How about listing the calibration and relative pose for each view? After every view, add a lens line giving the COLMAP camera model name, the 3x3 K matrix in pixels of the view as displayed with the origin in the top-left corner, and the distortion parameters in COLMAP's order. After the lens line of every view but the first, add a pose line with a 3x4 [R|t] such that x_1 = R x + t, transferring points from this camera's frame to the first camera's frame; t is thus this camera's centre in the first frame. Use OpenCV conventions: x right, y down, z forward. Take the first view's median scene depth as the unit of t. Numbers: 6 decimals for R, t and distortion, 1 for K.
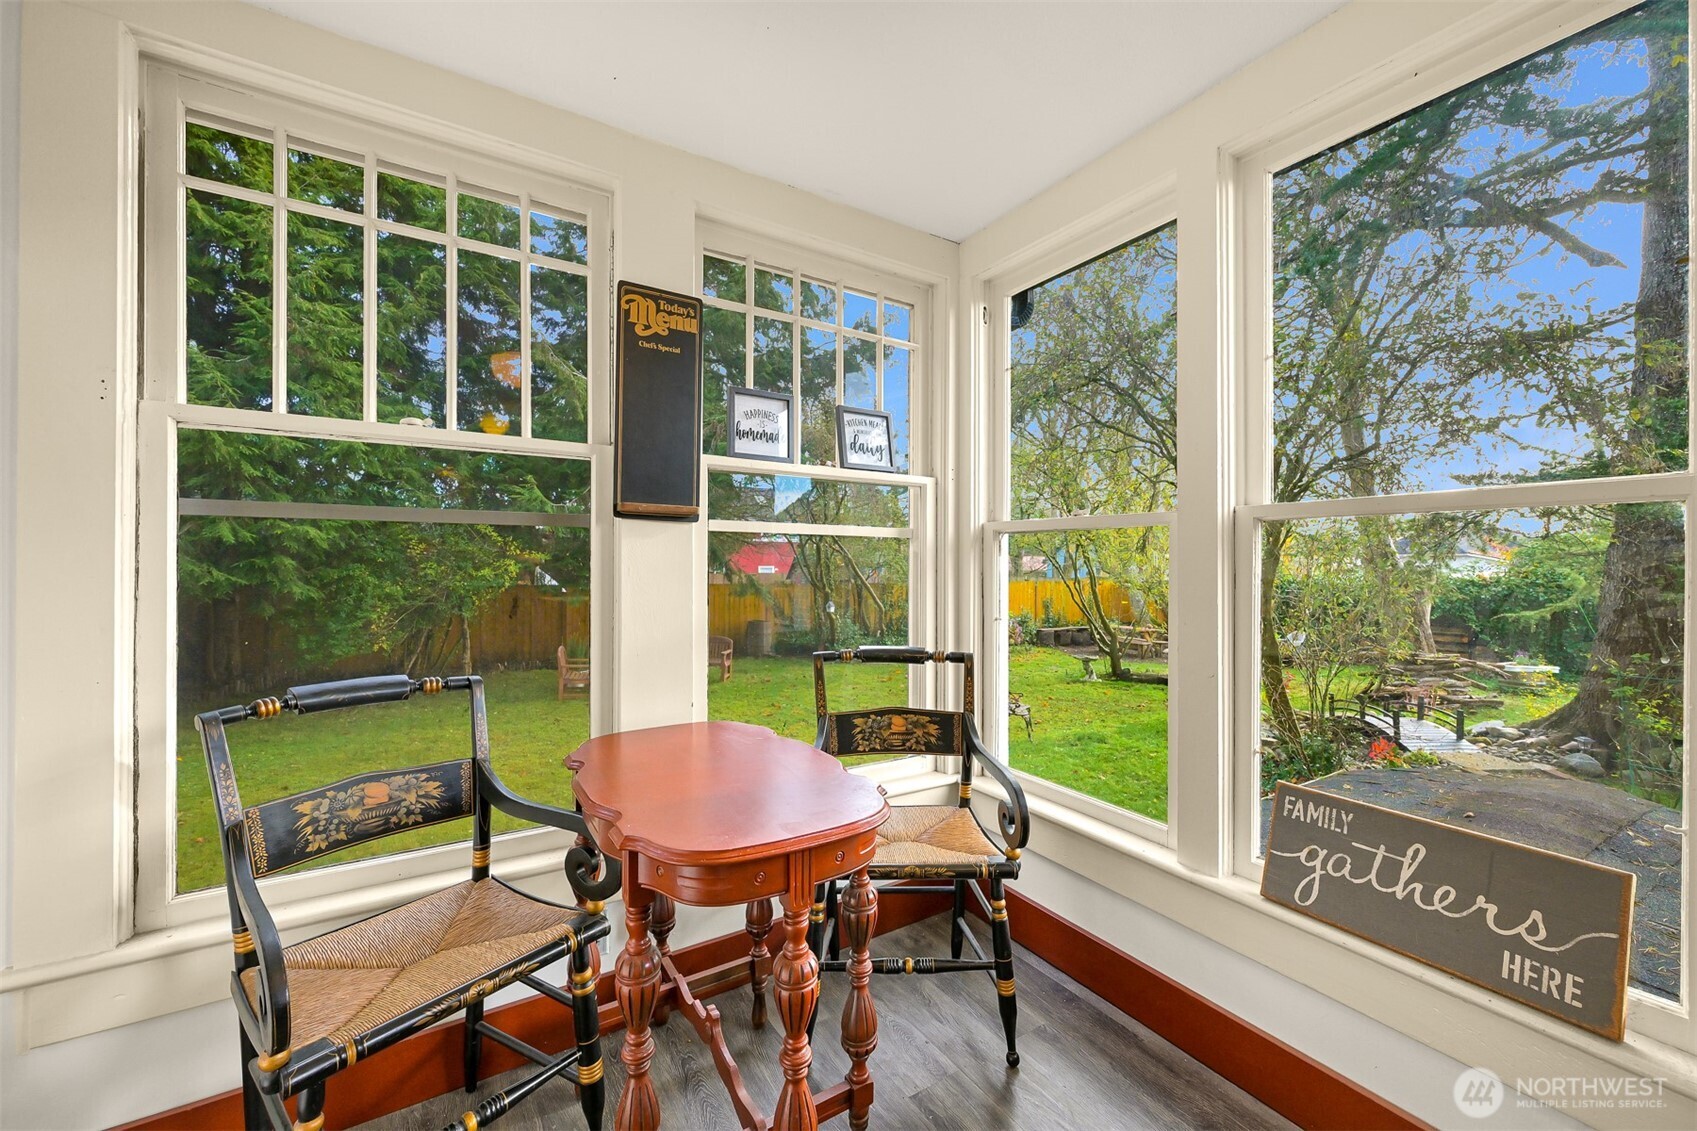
lens RADIAL K [[665.1, 0, 848.5], [0, 665.1, 565.5], [0, 0, 1]] dist [0.000244, 0.000040]
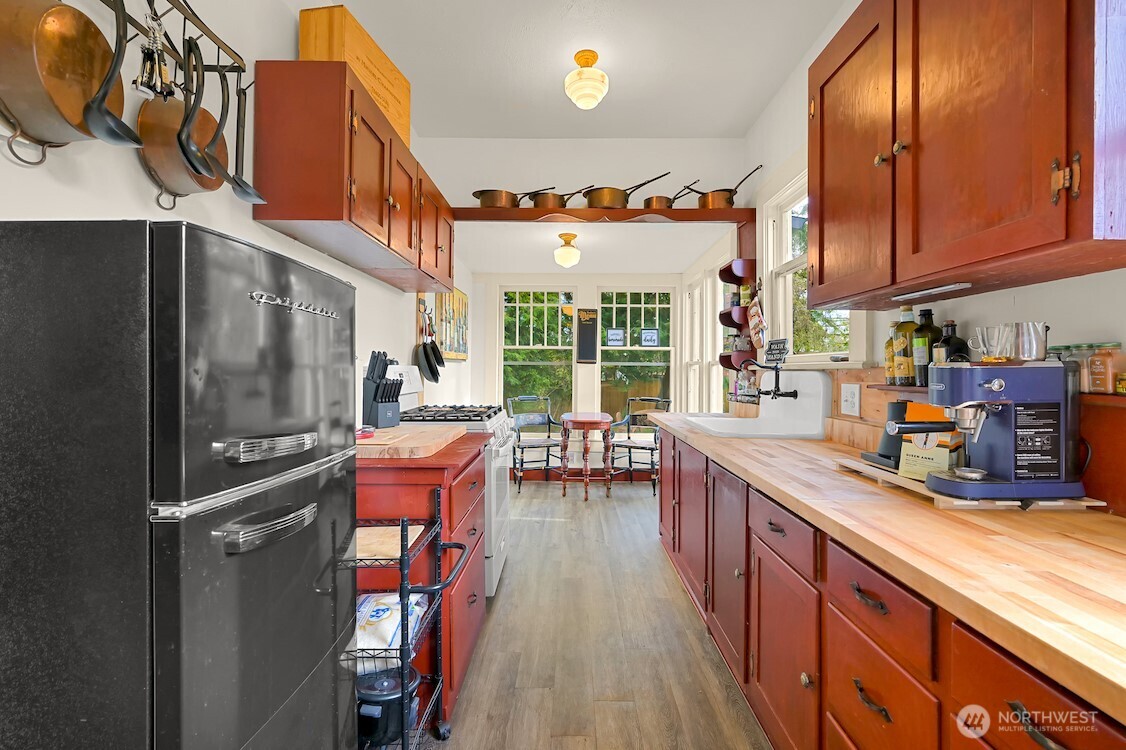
lens RADIAL K [[494.4, 0, 568.1], [0, 494.4, 368.5], [0, 0, 1]] dist [-0.001352, 0.000446]
pose [[0.841766, 0.003139, -0.539834, 1.197611], [-0.002603, 0.999995, 0.001756, -0.040142], [0.539837, -0.000073, 0.841770, -1.557595]]
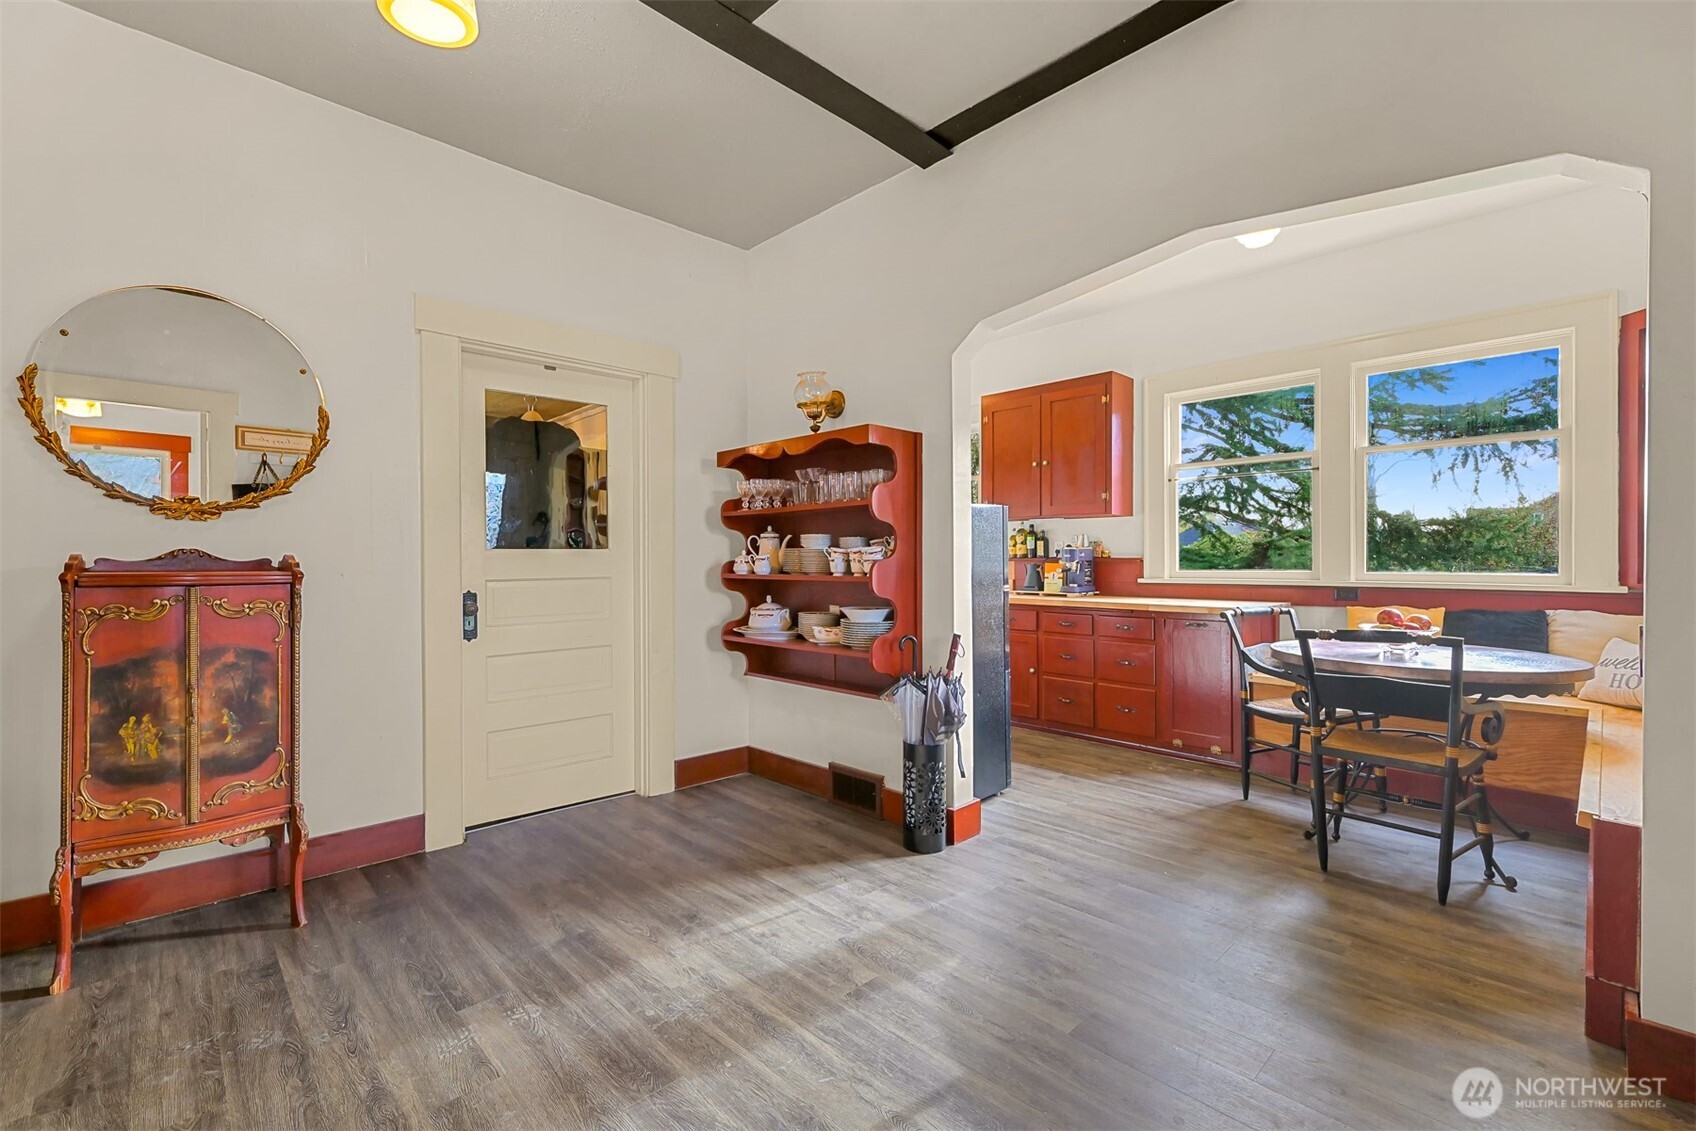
lens RADIAL K [[744.6, 0, 855.6], [0, 744.6, 555.6], [0, 0, 1]] dist [-0.001352, 0.000446]
pose [[0.976987, -0.001410, 0.213296, -0.078118], [0.001103, 0.999998, 0.001558, -0.023092], [-0.213298, -0.001287, 0.976986, -3.265477]]
